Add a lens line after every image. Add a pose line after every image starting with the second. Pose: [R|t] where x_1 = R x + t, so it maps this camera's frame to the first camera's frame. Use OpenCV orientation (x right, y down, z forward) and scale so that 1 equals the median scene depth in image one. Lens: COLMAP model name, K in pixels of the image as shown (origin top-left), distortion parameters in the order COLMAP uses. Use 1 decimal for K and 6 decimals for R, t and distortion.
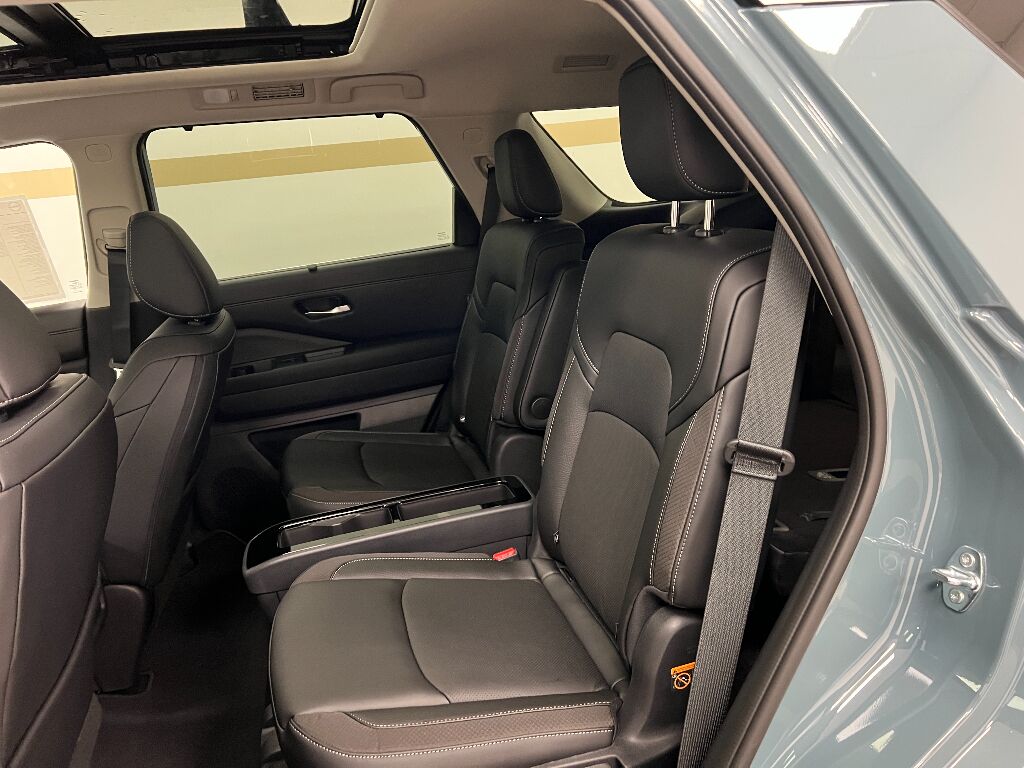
lens RADIAL K [[783.0, 0, 512.0], [0, 783.0, 384.0], [0, 0, 1]] dist [-0.005739, -0.009894]
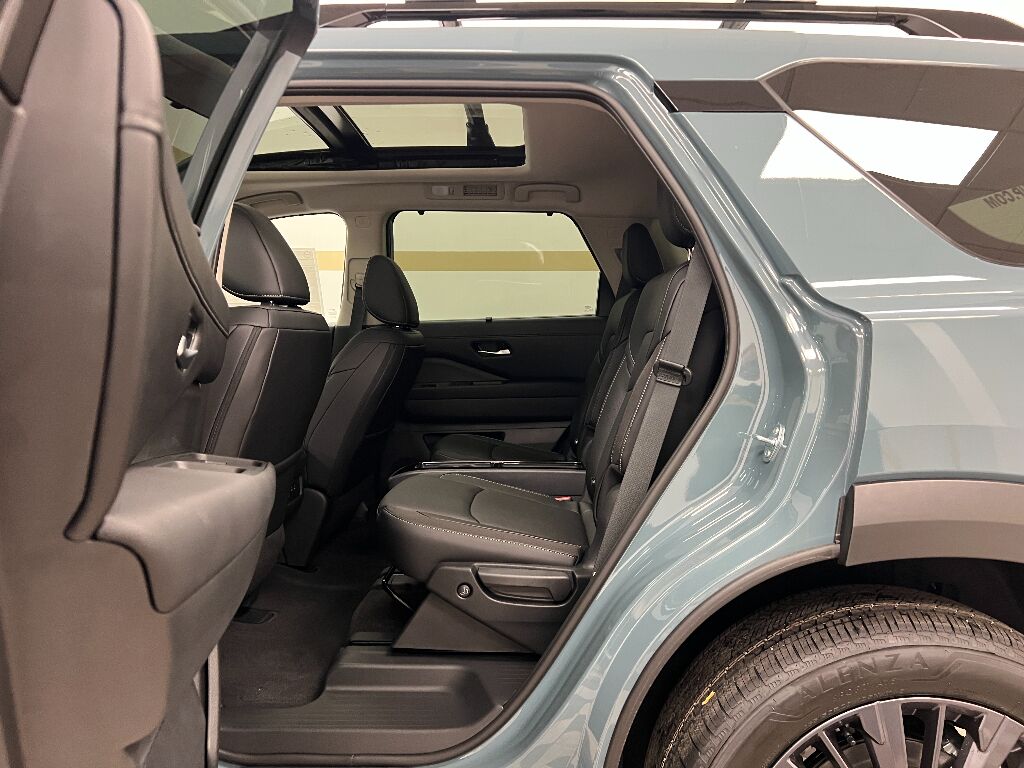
lens RADIAL K [[783.0, 0, 512.0], [0, 783.0, 384.0], [0, 0, 1]] dist [-0.005739, -0.009894]
pose [[0.949473, 0.118487, -0.290624, 0.224414], [-0.172352, 0.970722, -0.167315, 0.211791], [0.262290, 0.208950, 0.942095, -0.293256]]
